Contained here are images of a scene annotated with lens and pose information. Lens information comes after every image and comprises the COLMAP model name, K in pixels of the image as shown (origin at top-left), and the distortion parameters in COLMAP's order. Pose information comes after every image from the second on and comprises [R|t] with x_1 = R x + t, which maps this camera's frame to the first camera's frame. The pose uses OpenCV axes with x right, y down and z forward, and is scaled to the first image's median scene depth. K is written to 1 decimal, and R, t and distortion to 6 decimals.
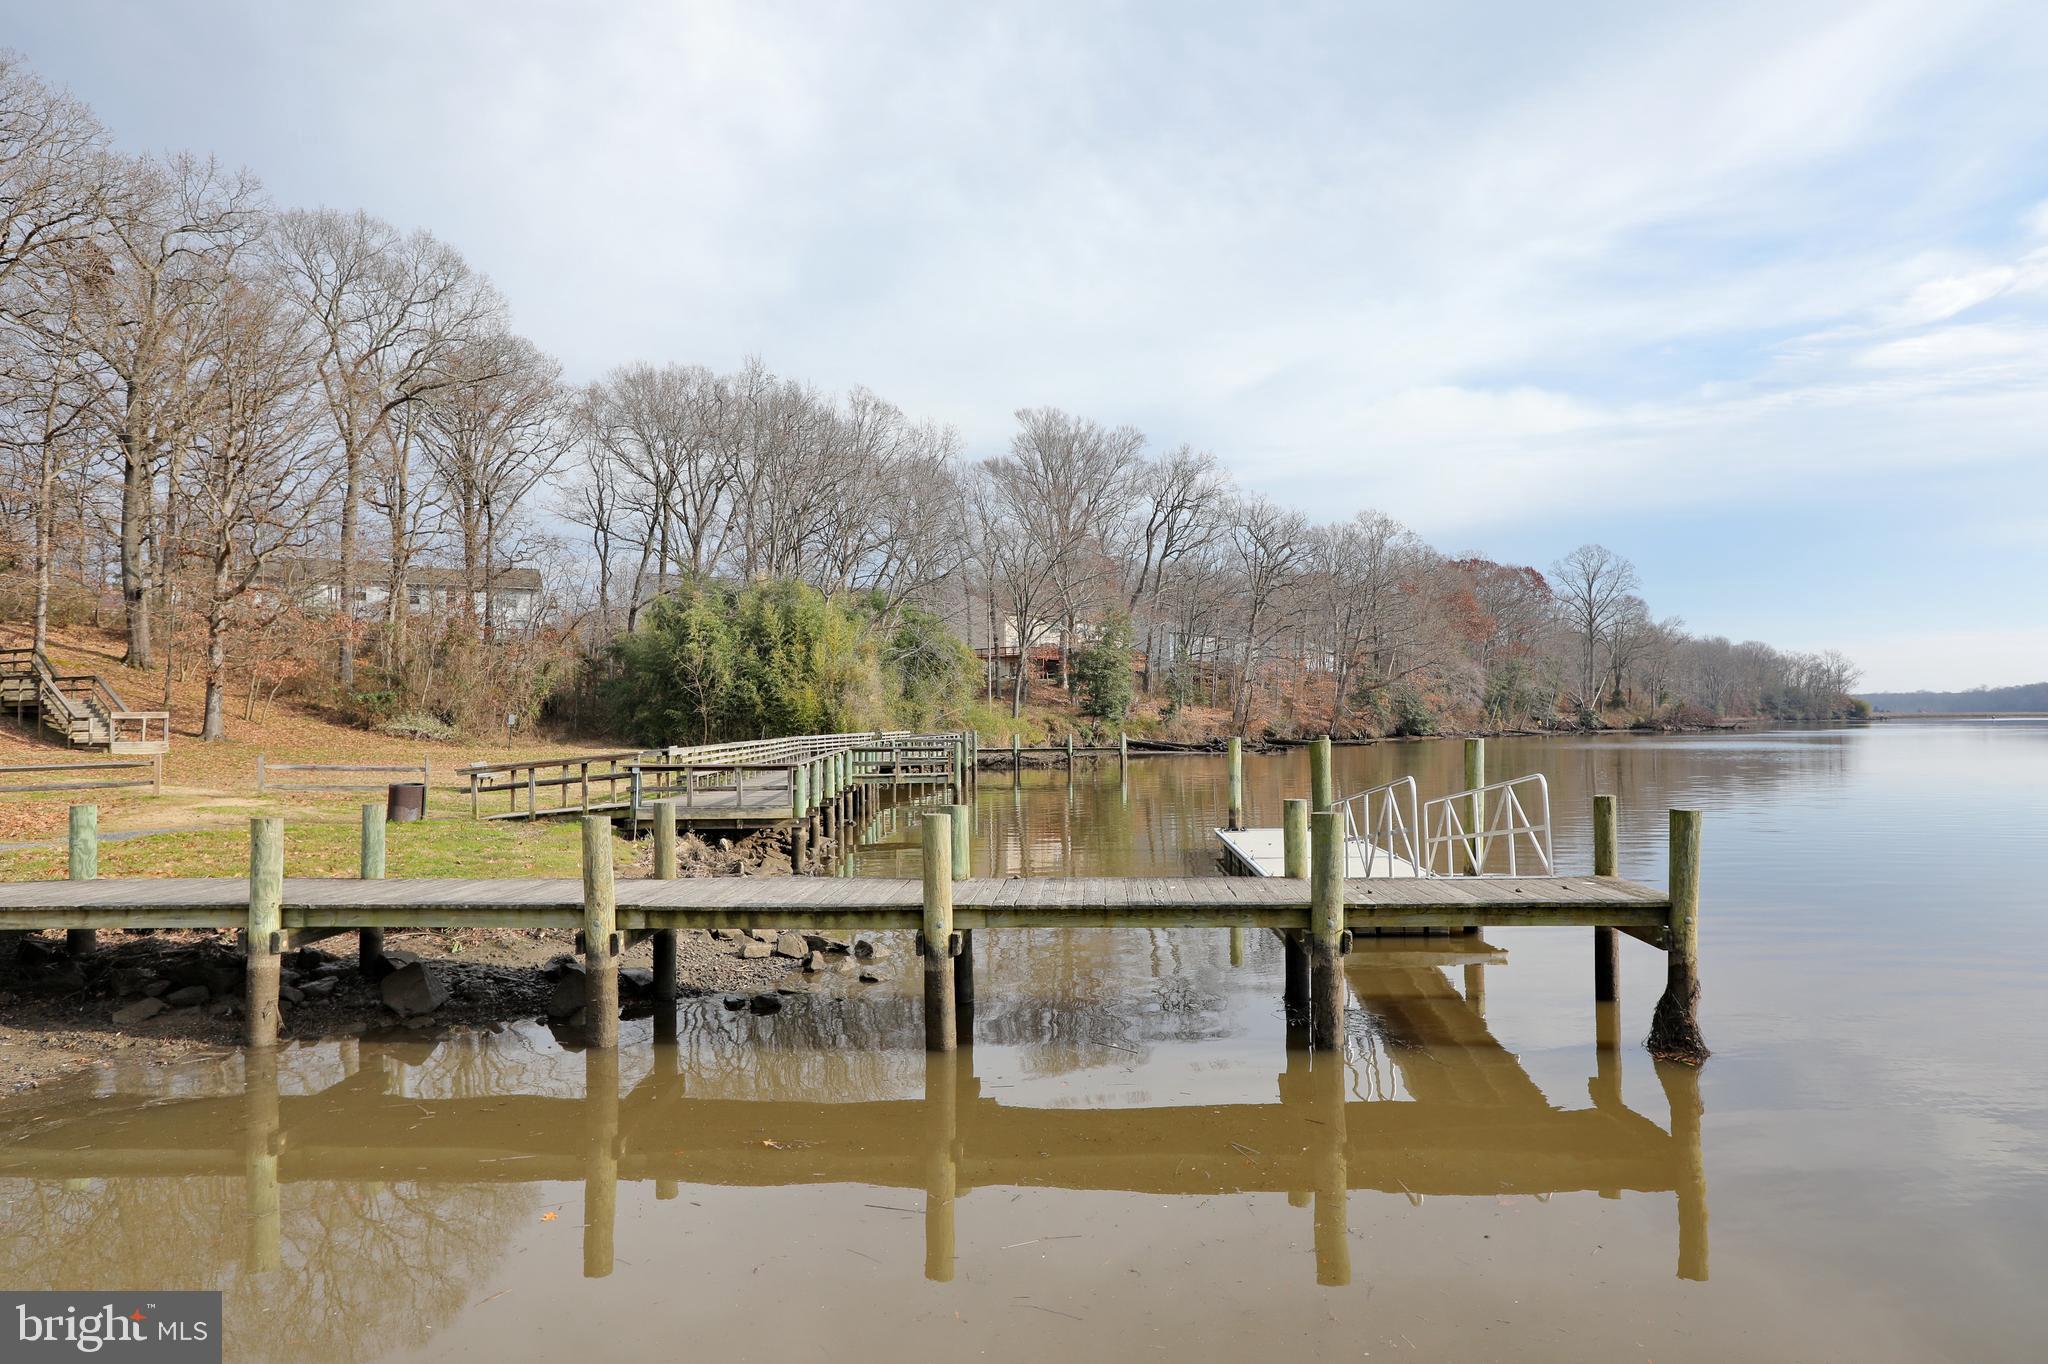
lens RADIAL K [[1251.8, 0, 1033.7], [0, 1251.8, 611.4], [0, 0, 1]] dist [-0.026727, 0.000044]
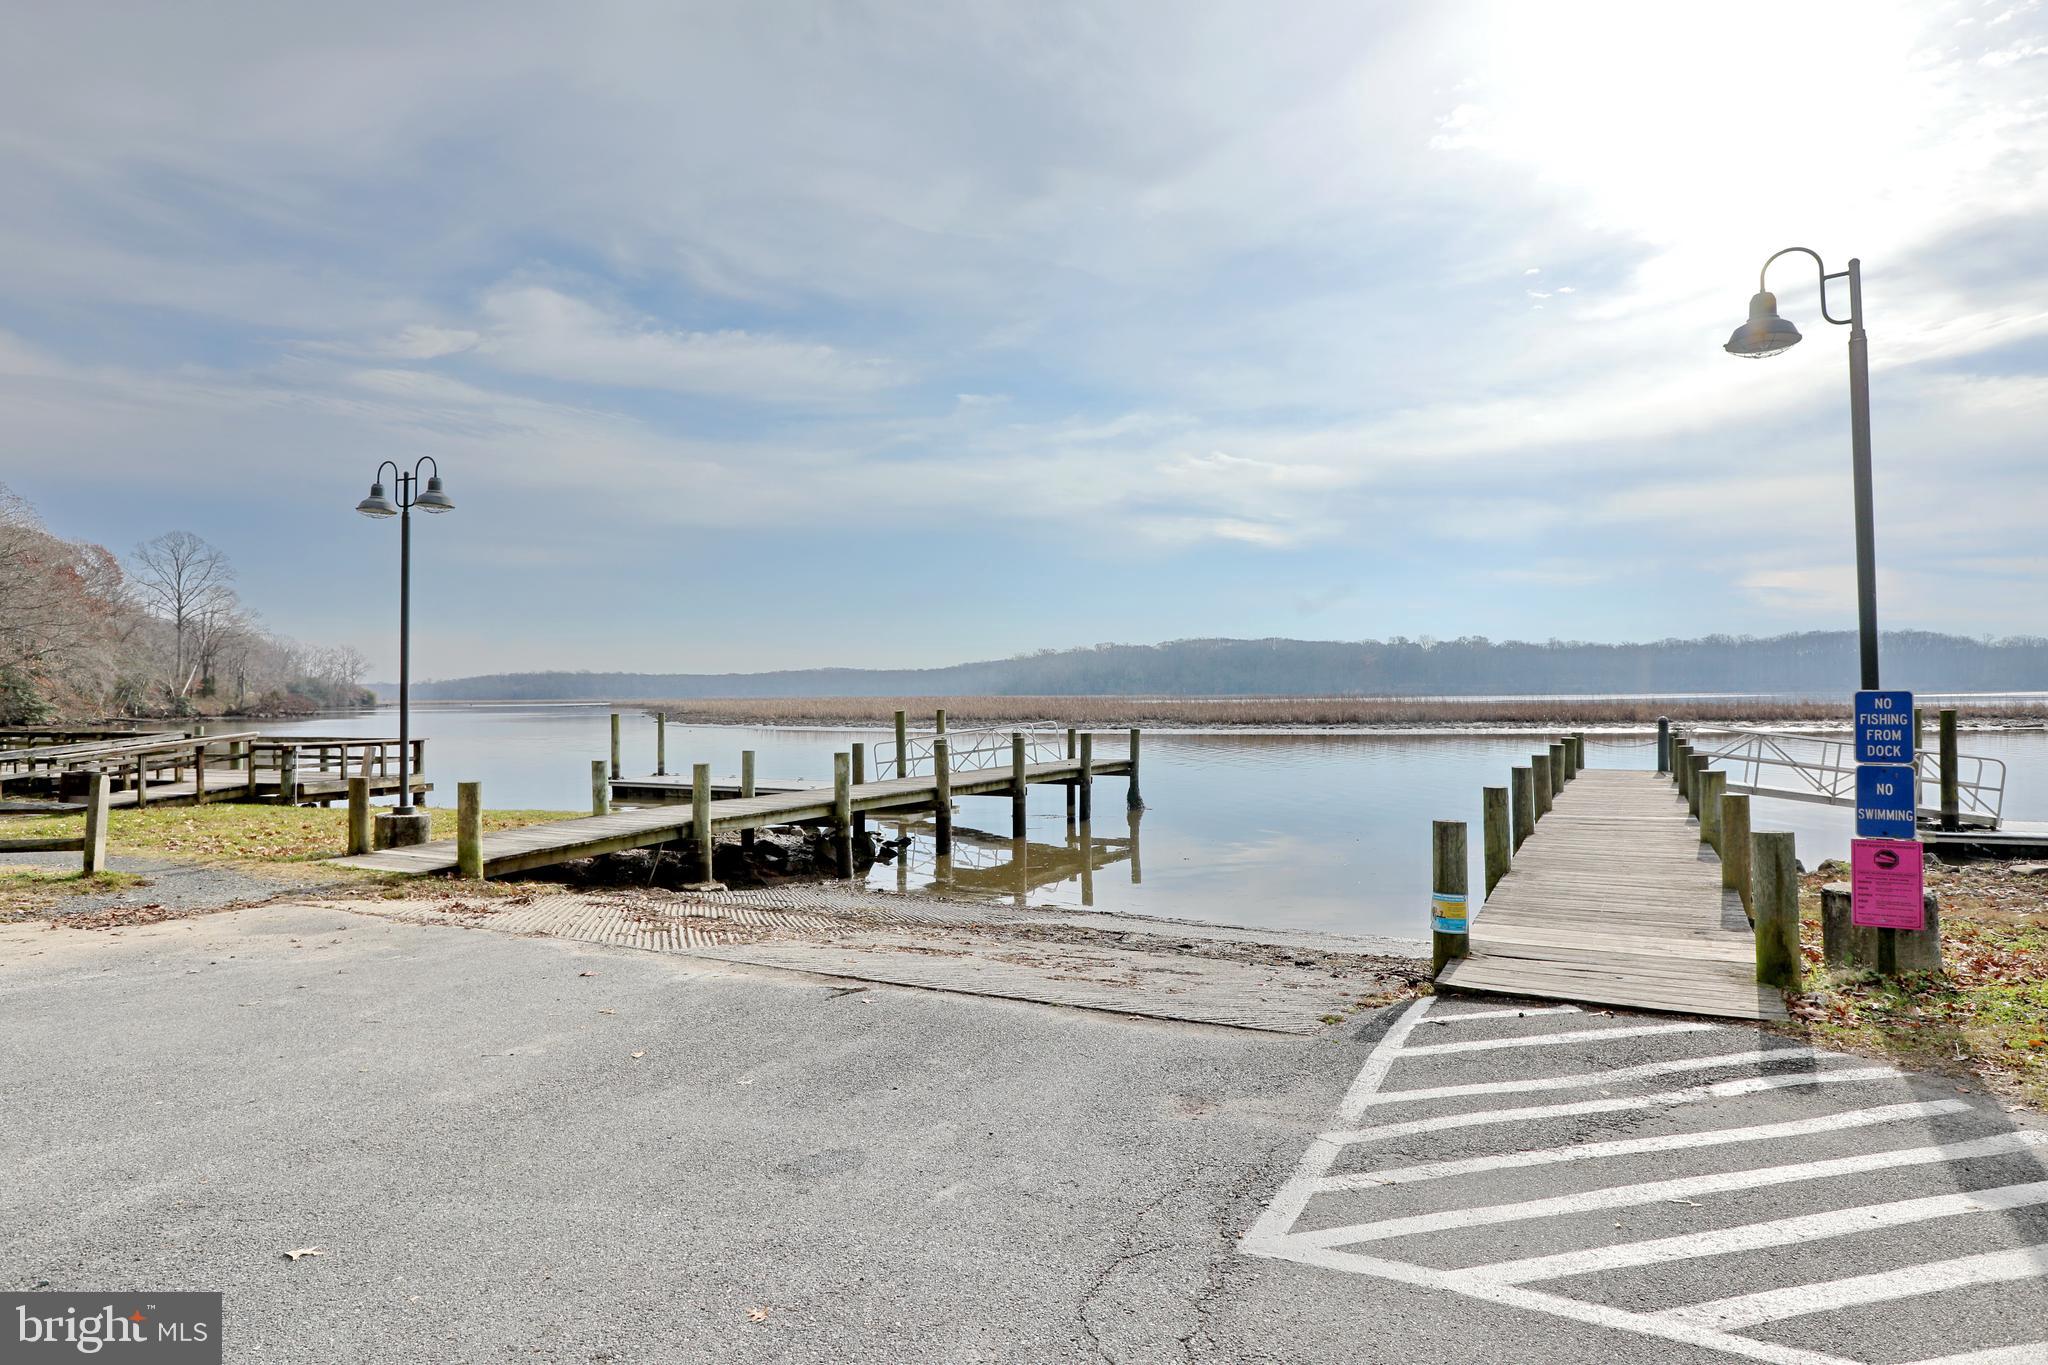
lens RADIAL K [[1222.8, 0, 1024.0], [0, 1222.8, 682.5], [0, 0, 1]] dist [-0.032231, 0.047952]
pose [[0.408080, 0.011361, 0.912876, -0.102405], [-0.071401, 0.997257, 0.019507, 0.000747], [-0.910150, -0.073141, 0.407771, 0.003352]]
